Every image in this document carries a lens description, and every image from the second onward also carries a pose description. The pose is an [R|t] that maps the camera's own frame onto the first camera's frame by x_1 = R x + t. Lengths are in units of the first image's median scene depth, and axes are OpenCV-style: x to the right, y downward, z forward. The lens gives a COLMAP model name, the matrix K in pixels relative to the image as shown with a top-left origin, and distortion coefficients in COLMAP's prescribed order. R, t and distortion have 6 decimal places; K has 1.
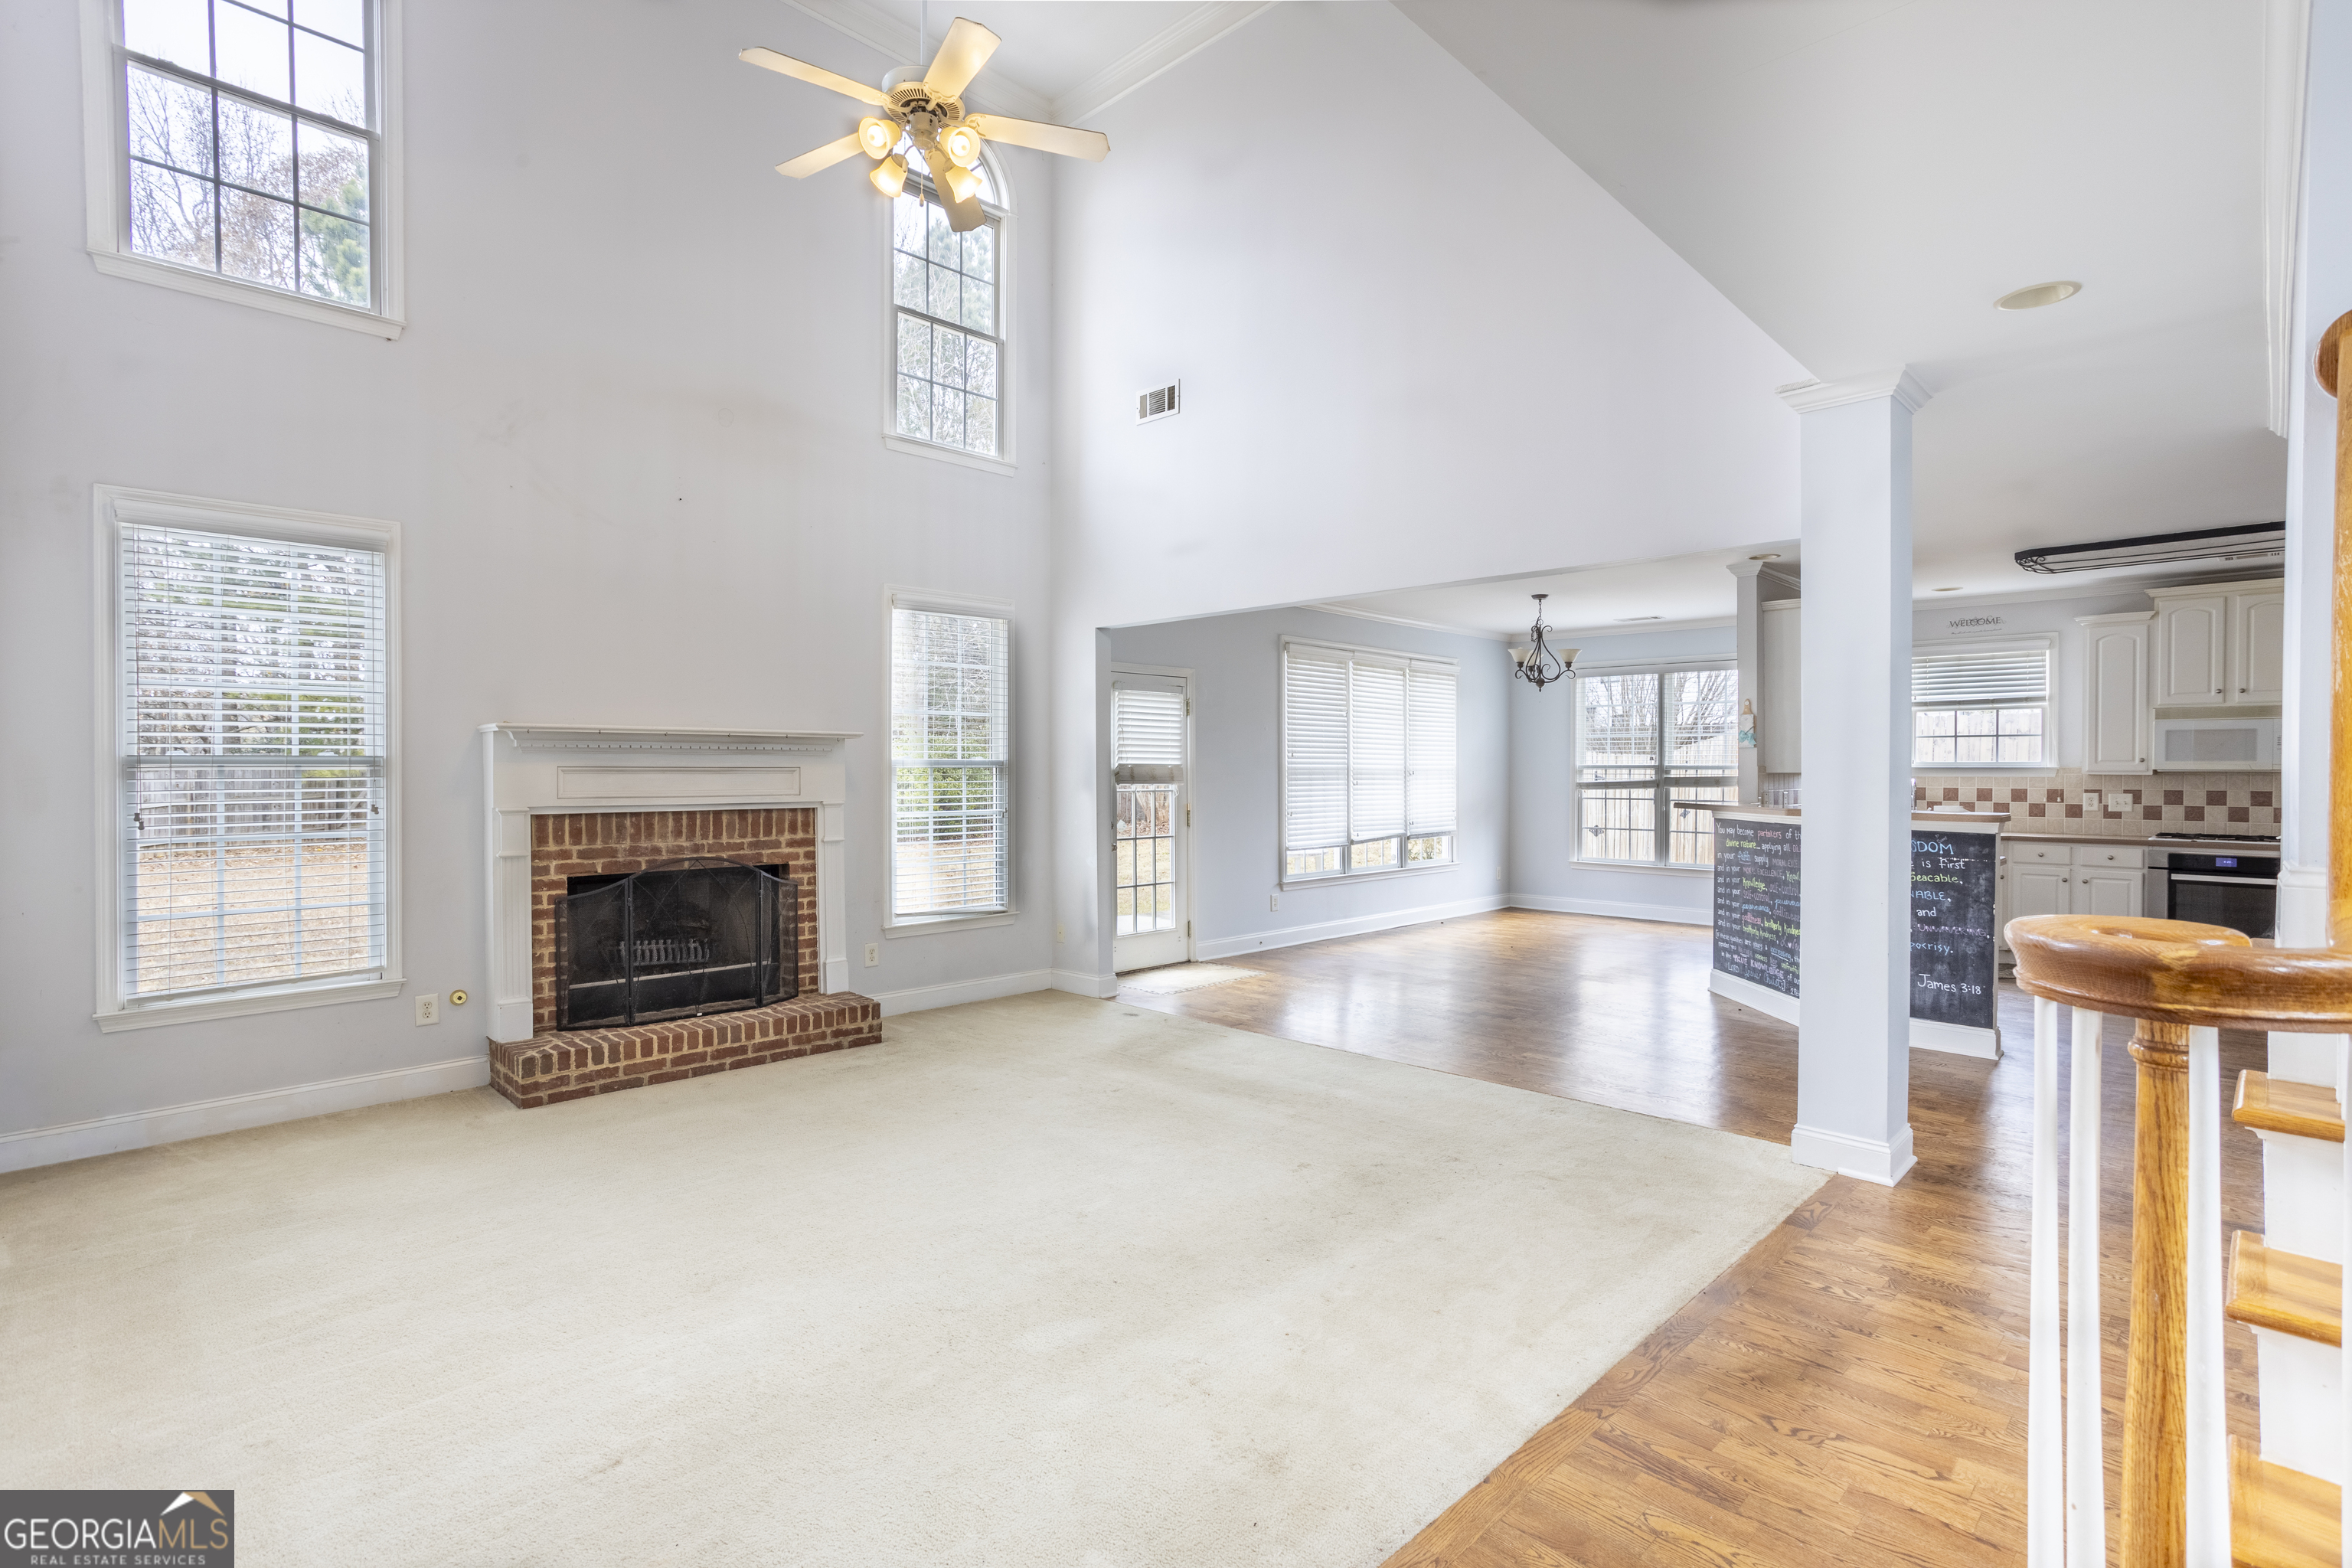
lens RADIAL K [[1116.8, 0, 1184.9], [0, 1116.8, 780.5], [0, 0, 1]] dist [-0.033442, 0.002258]
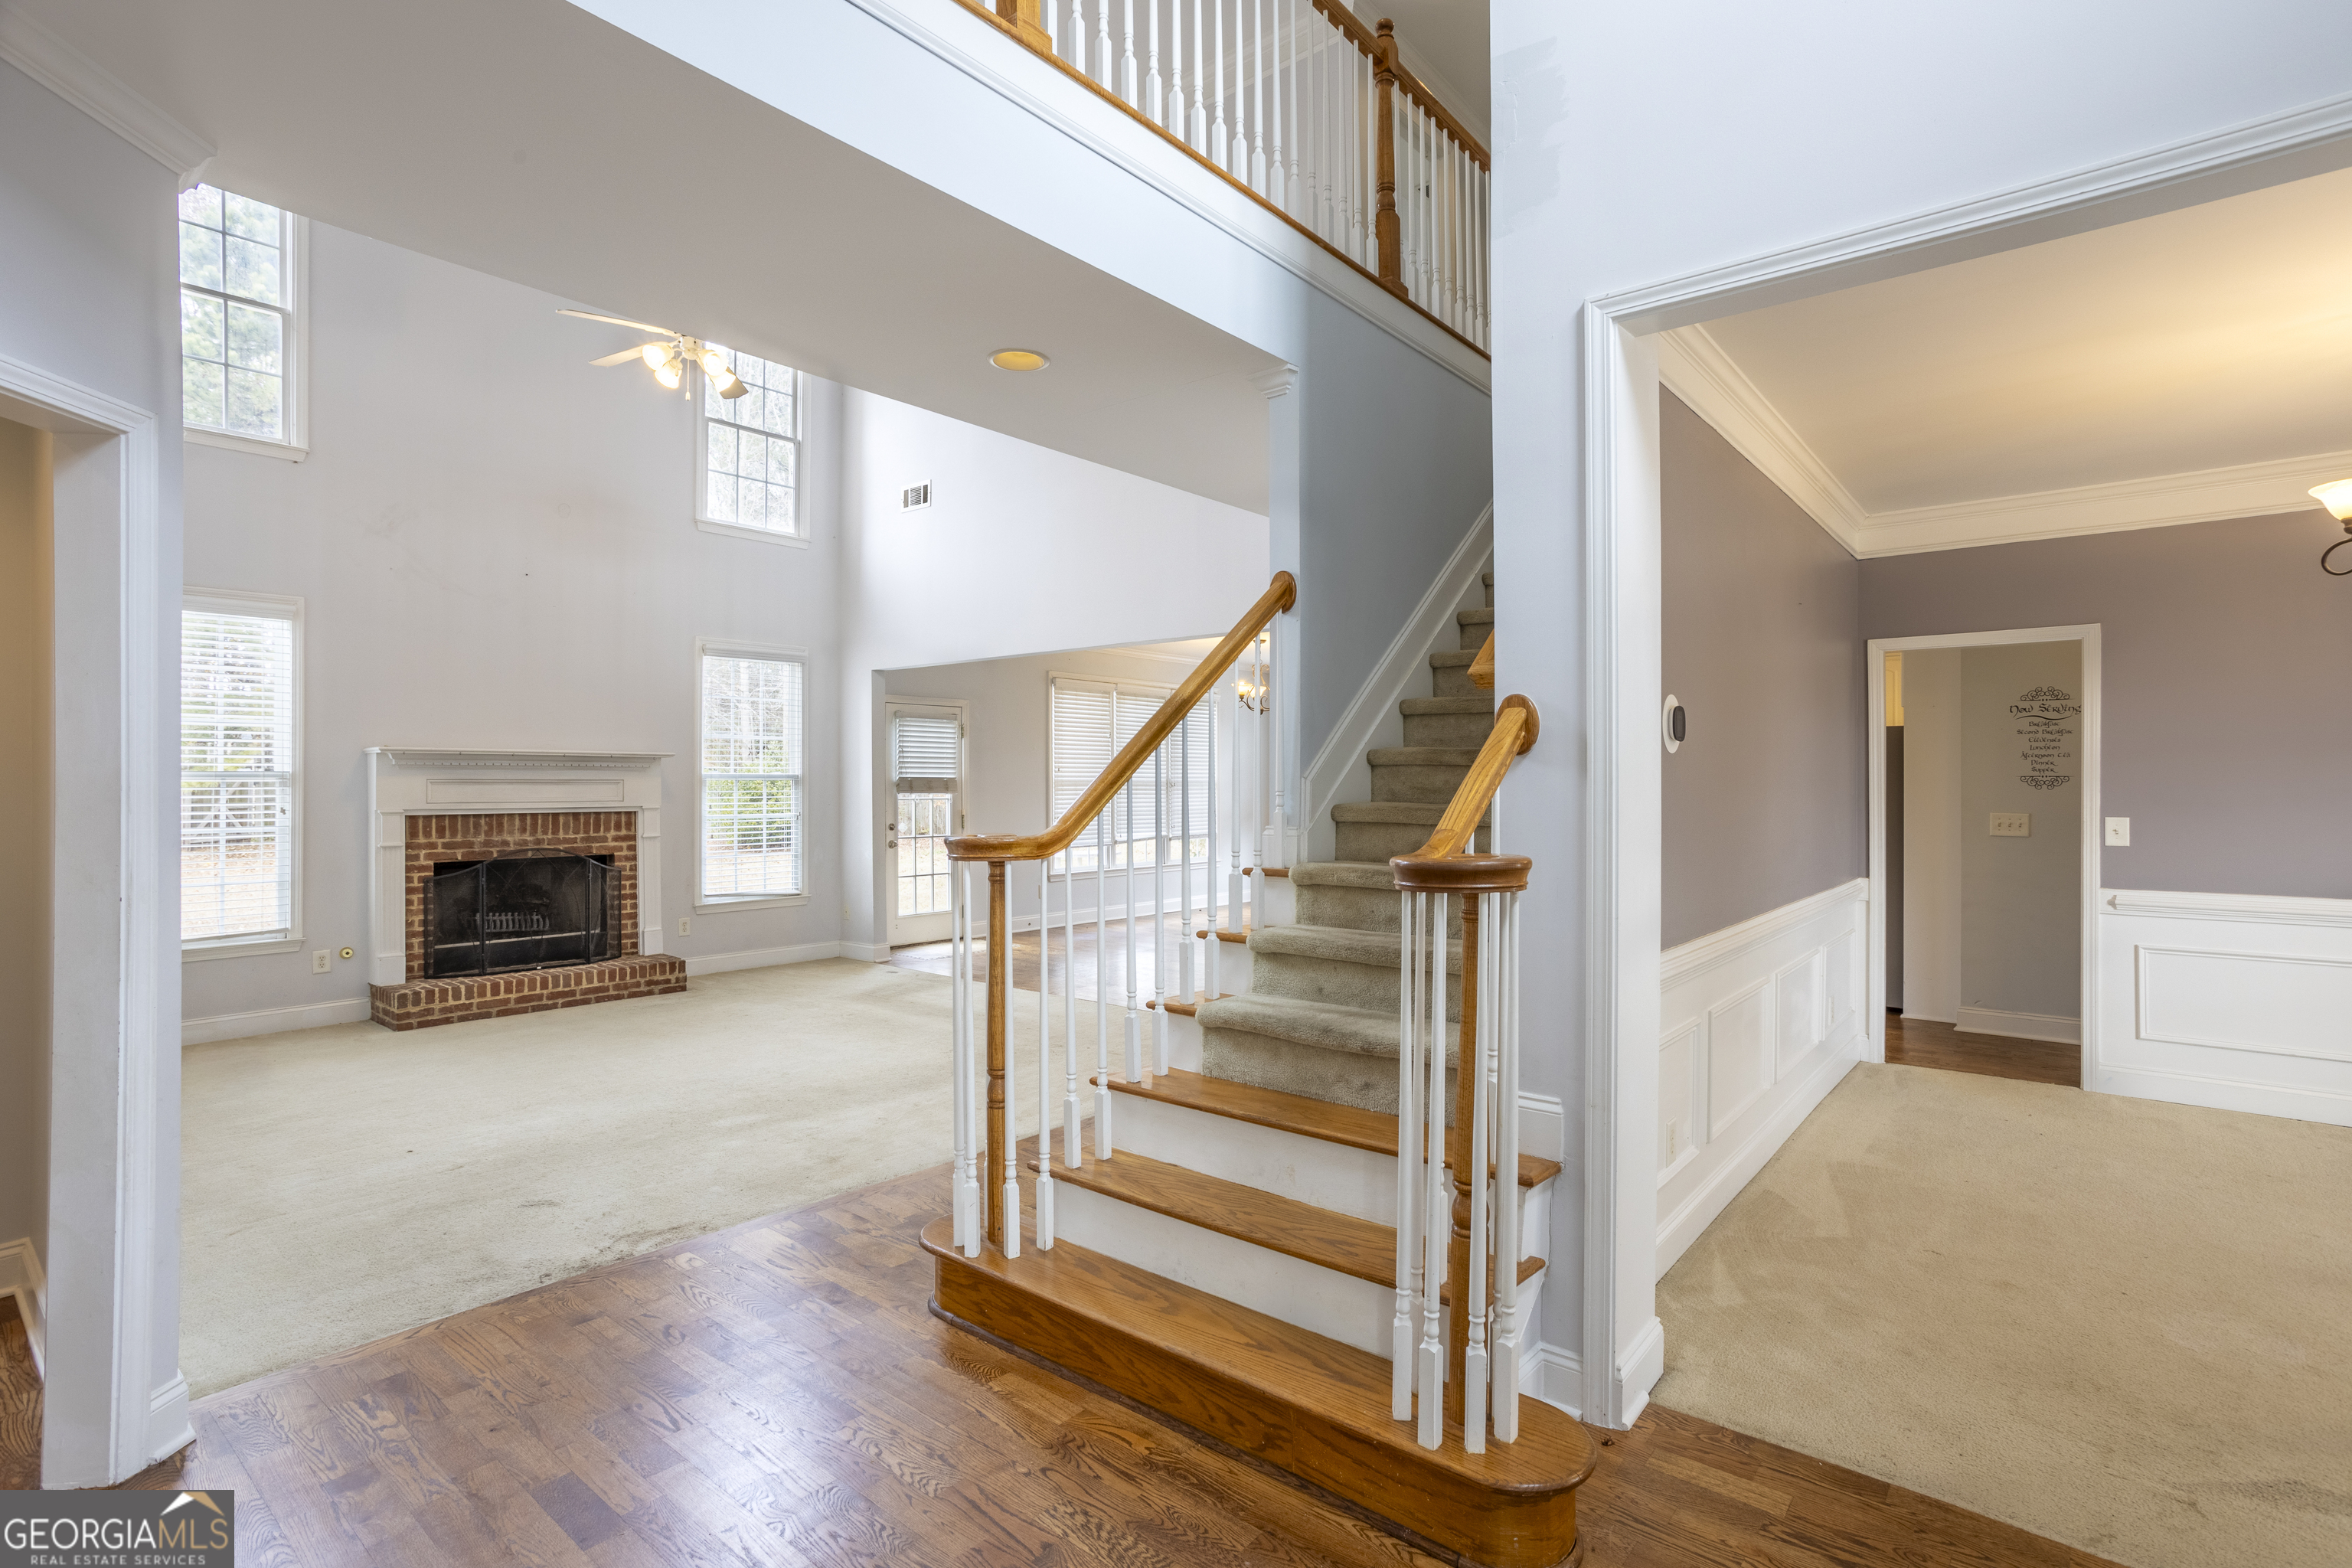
lens RADIAL K [[1129.7, 0, 1181.3], [0, 1129.7, 782.8], [0, 0, 1]] dist [-0.016054, 0.000624]
pose [[0.996822, 0.001121, 0.079653, 0.204993], [-0.000446, 0.999964, -0.008502, 0.002460], [-0.079660, 0.008440, 0.996786, -0.372228]]
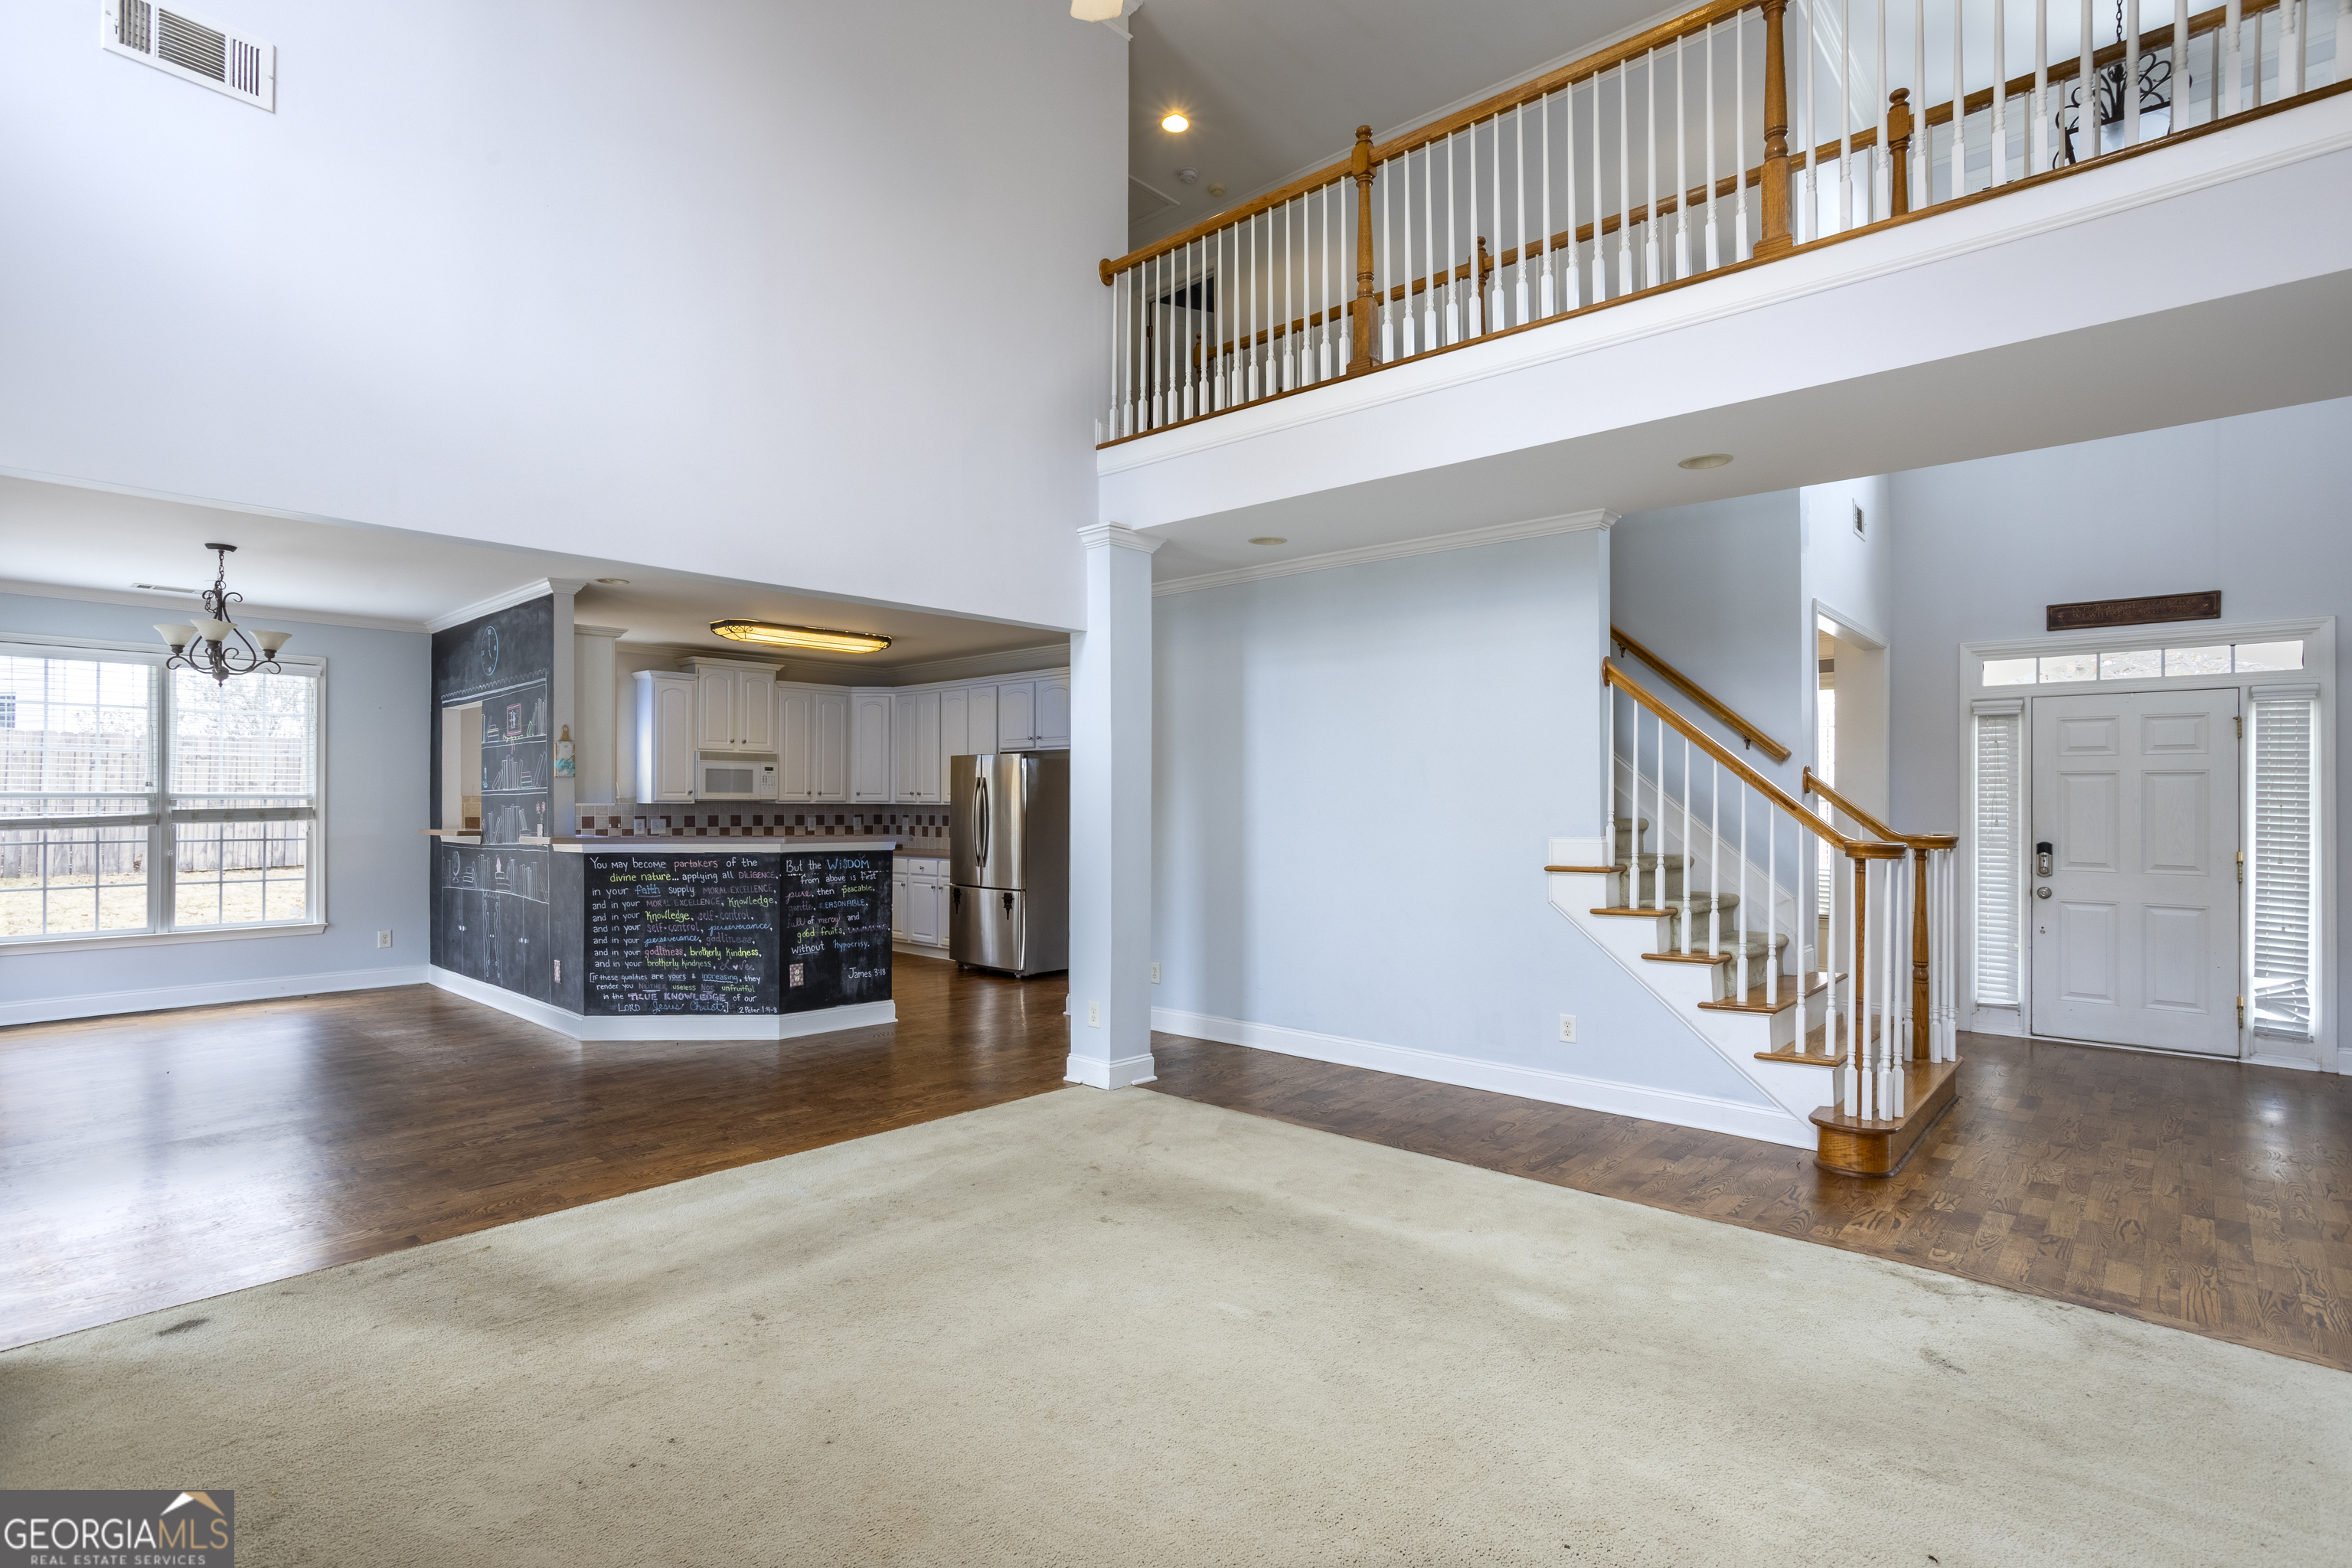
lens RADIAL K [[1129.7, 0, 1187.1], [0, 1129.7, 792.6], [0, 0, 1]] dist [-0.016054, 0.000624]
pose [[-0.040385, 0.004542, 0.999174, -0.623026], [0.007249, 0.999965, -0.004252, -0.011878], [-0.999158, 0.007071, -0.040417, 0.693437]]
